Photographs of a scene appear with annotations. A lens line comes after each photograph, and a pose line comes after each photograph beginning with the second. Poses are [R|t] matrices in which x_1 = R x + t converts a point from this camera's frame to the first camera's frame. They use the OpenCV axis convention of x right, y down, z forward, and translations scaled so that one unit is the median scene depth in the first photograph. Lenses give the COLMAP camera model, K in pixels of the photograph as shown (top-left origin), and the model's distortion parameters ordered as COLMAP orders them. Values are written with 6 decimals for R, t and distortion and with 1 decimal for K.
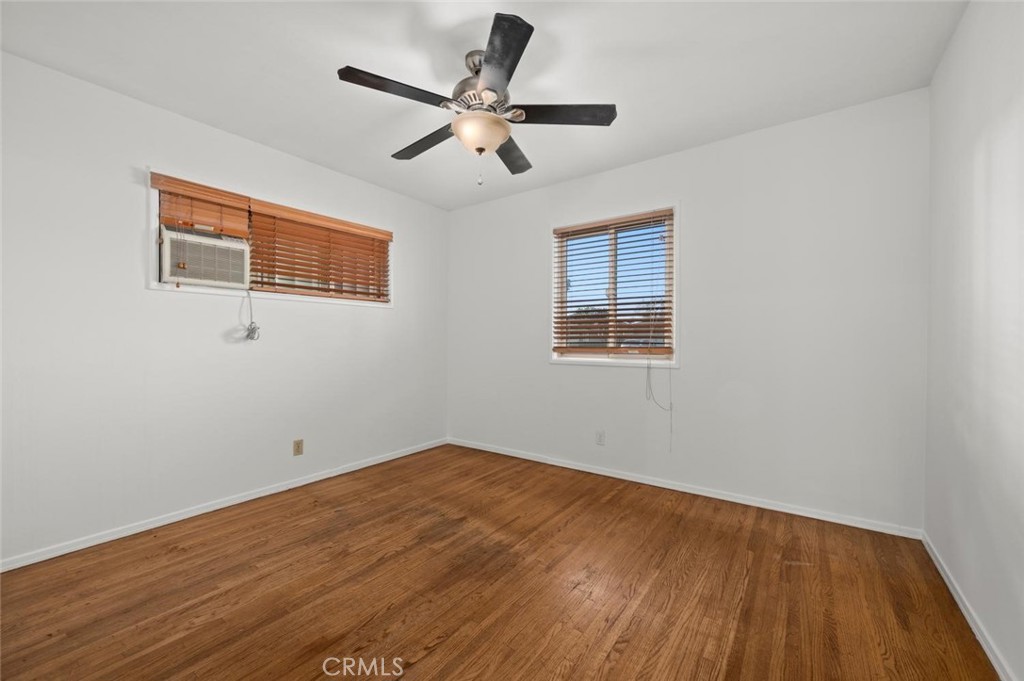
lens RADIAL K [[404.6, 0, 511.2], [0, 404.6, 343.1], [0, 0, 1]] dist [-0.000098, 0.000028]
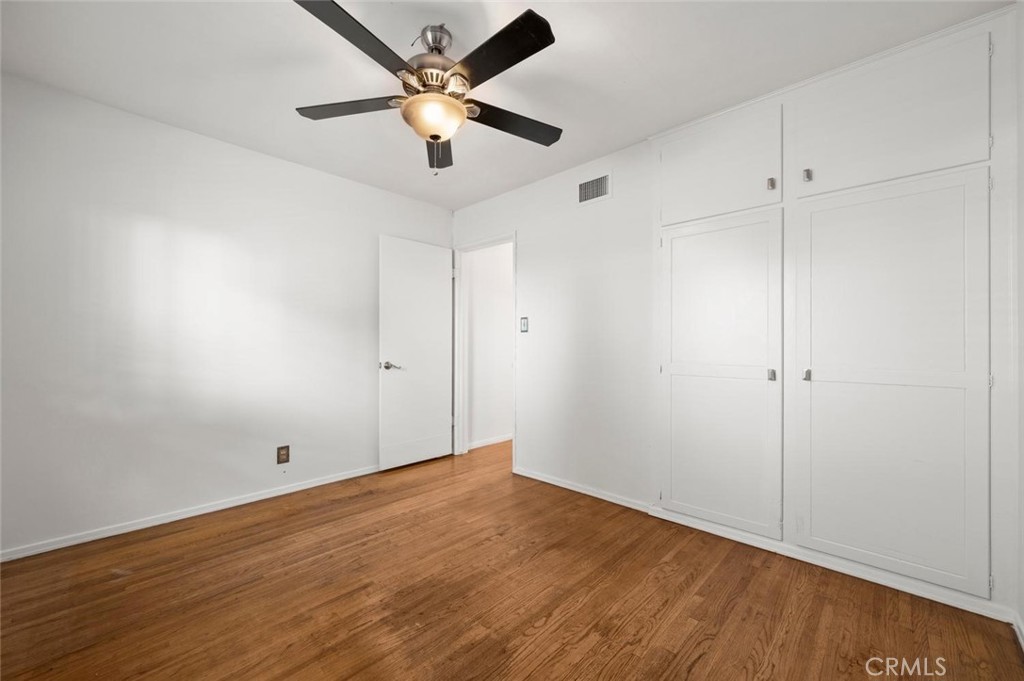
lens RADIAL K [[404.6, 0, 511.2], [0, 404.6, 343.1], [0, 0, 1]] dist [-0.000098, 0.000028]
pose [[-0.991423, -0.001499, 0.130686, -0.382170], [-0.000935, 0.999990, 0.004380, -0.018971], [-0.130691, 0.004221, -0.991414, 1.966237]]
